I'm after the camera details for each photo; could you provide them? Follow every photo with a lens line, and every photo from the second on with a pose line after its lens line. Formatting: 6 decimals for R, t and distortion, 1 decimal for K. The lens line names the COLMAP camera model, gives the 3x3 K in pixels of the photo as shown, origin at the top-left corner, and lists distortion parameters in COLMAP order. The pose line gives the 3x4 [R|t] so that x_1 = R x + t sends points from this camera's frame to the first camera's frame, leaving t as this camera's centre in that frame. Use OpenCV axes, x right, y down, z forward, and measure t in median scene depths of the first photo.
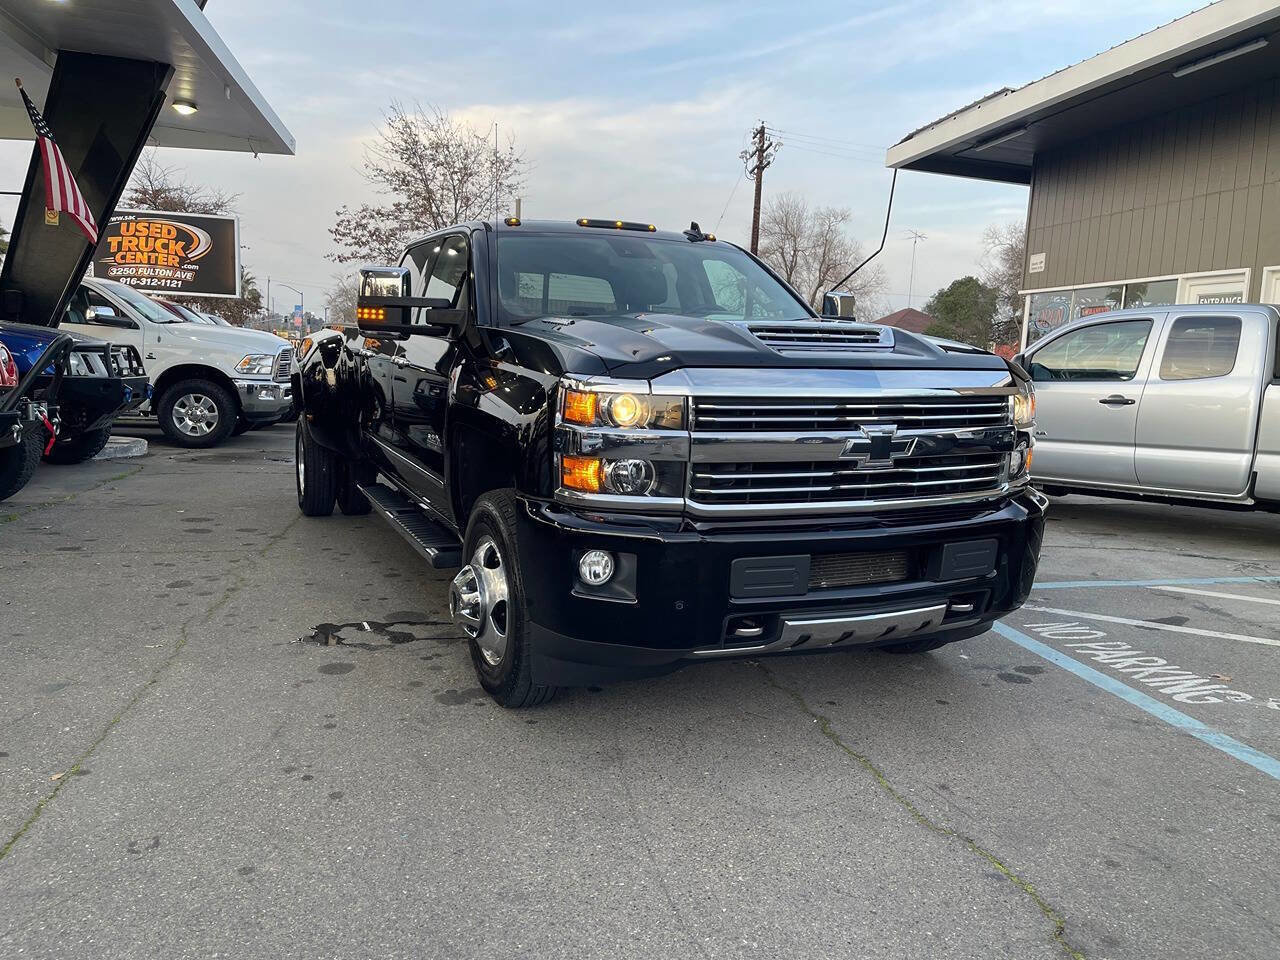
lens RADIAL K [[966.0, 0, 640.3], [0, 966.0, 486.2], [0, 0, 1]] dist [0.069280, -0.090493]
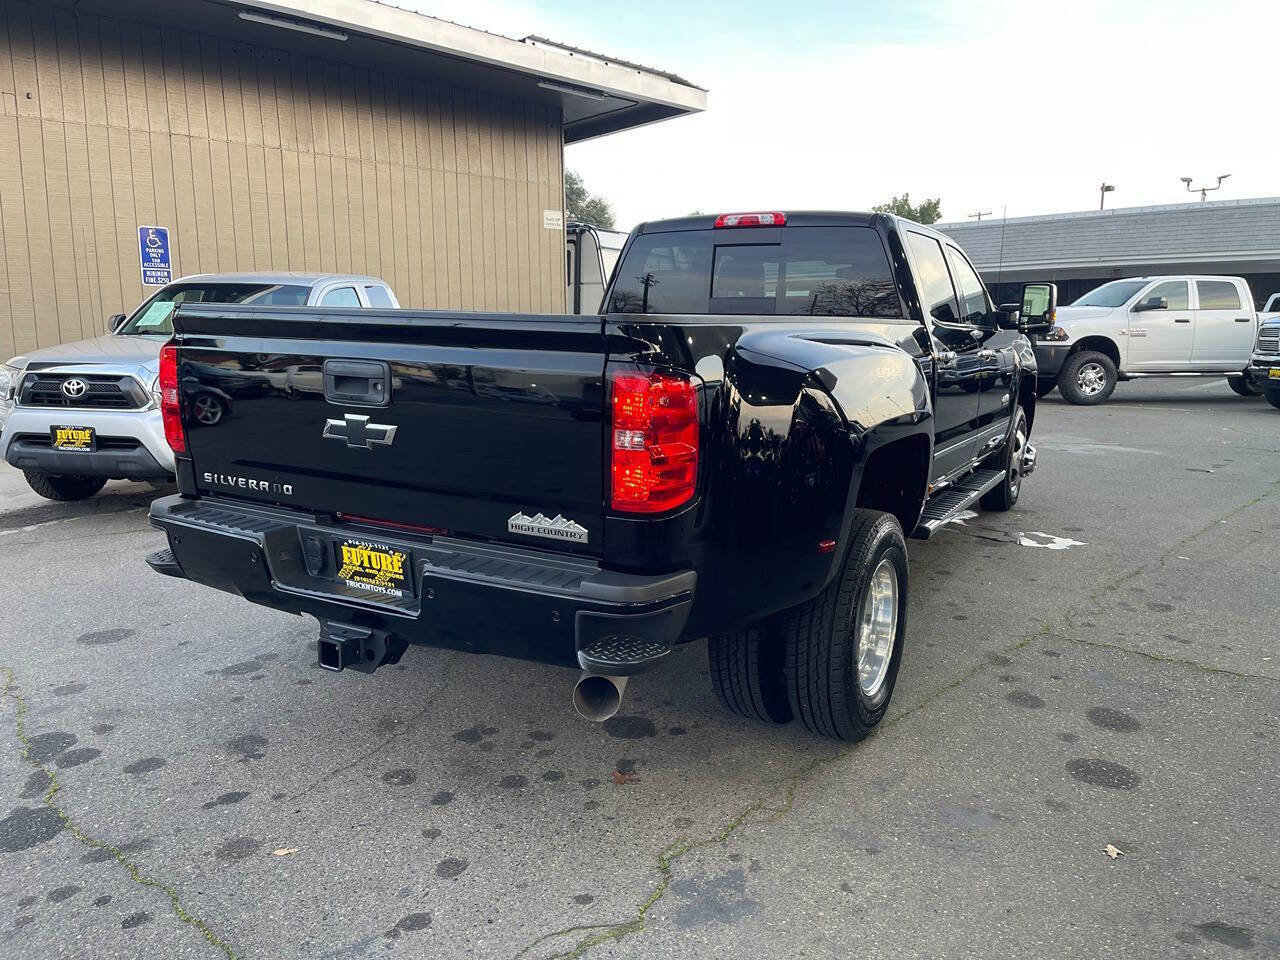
lens RADIAL K [[966.0, 0, 645.5], [0, 966.0, 479.9], [0, 0, 1]] dist [0.069280, -0.090493]
pose [[-0.587514, -0.176830, 0.789657, -0.935929], [0.085559, 0.956788, 0.277913, -0.335060], [-0.804678, 0.230840, -0.546997, 1.958019]]
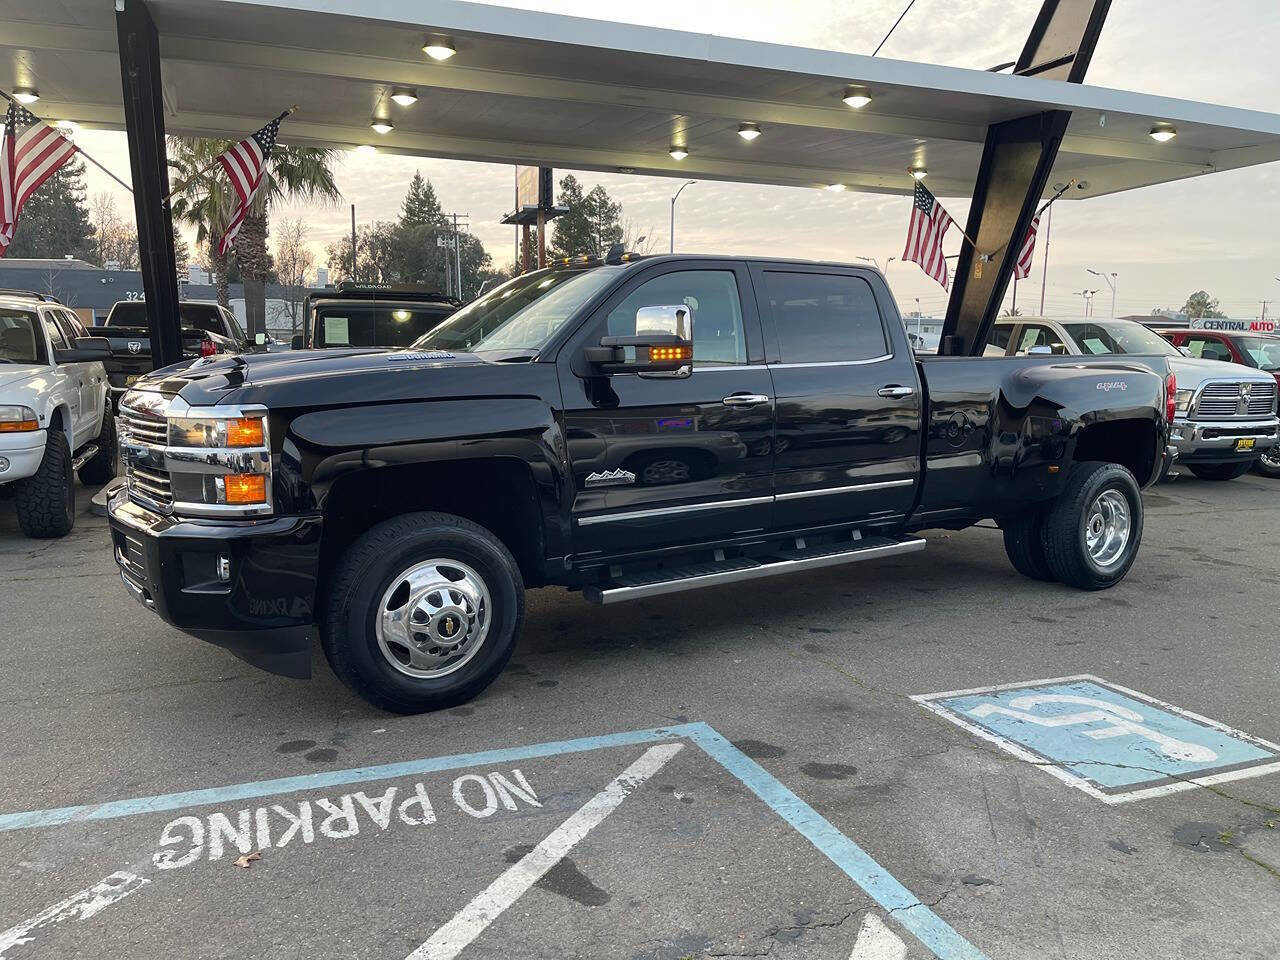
lens RADIAL K [[966.0, 0, 647.4], [0, 966.0, 480.9], [0, 0, 1]] dist [0.069280, -0.090493]
pose [[0.162535, 0.095684, -0.982052, 1.019648], [-0.139183, 0.987559, 0.073185, -0.118500], [0.976837, 0.124790, 0.173831, 0.899117]]
